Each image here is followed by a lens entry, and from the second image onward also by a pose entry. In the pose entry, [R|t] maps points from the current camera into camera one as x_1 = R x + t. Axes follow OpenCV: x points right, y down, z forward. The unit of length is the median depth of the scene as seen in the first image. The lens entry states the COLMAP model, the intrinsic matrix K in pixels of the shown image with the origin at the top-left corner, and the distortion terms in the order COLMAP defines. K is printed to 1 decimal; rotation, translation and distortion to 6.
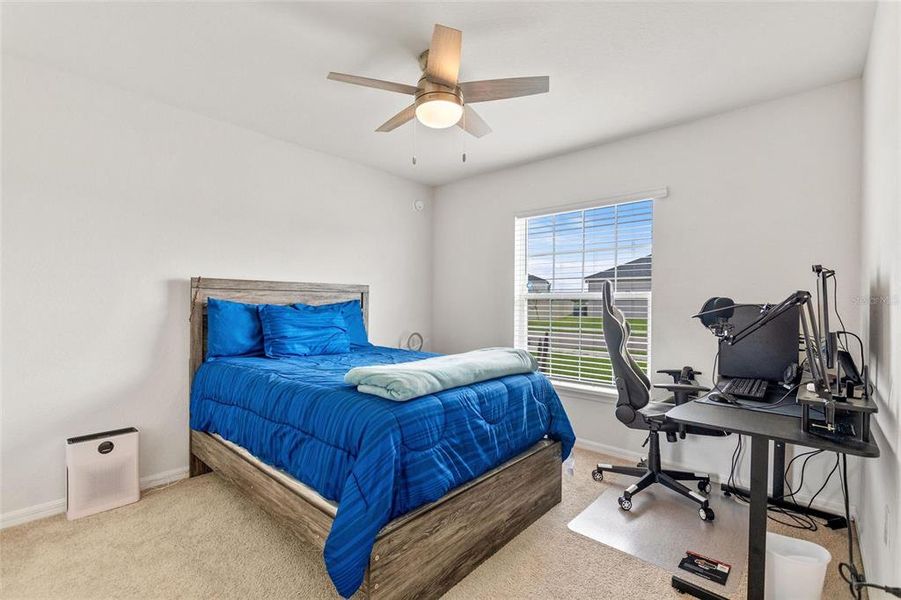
lens RADIAL K [[405.4, 0, 453.5], [0, 405.4, 295.6], [0, 0, 1]] dist [0.011527, -0.003983]
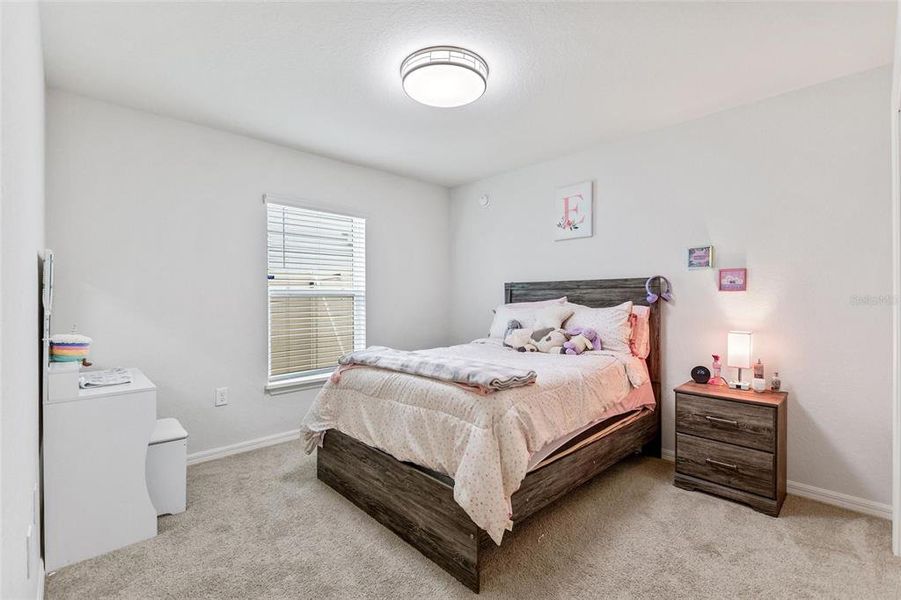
lens RADIAL K [[405.4, 0, 453.8], [0, 405.4, 301.5], [0, 0, 1]] dist [0.011527, -0.003983]
pose [[-0.083614, 0.006136, -0.996479, 1.183396], [-0.002409, 0.999977, 0.006360, 0.024001], [0.996495, 0.002932, -0.083597, 1.287827]]
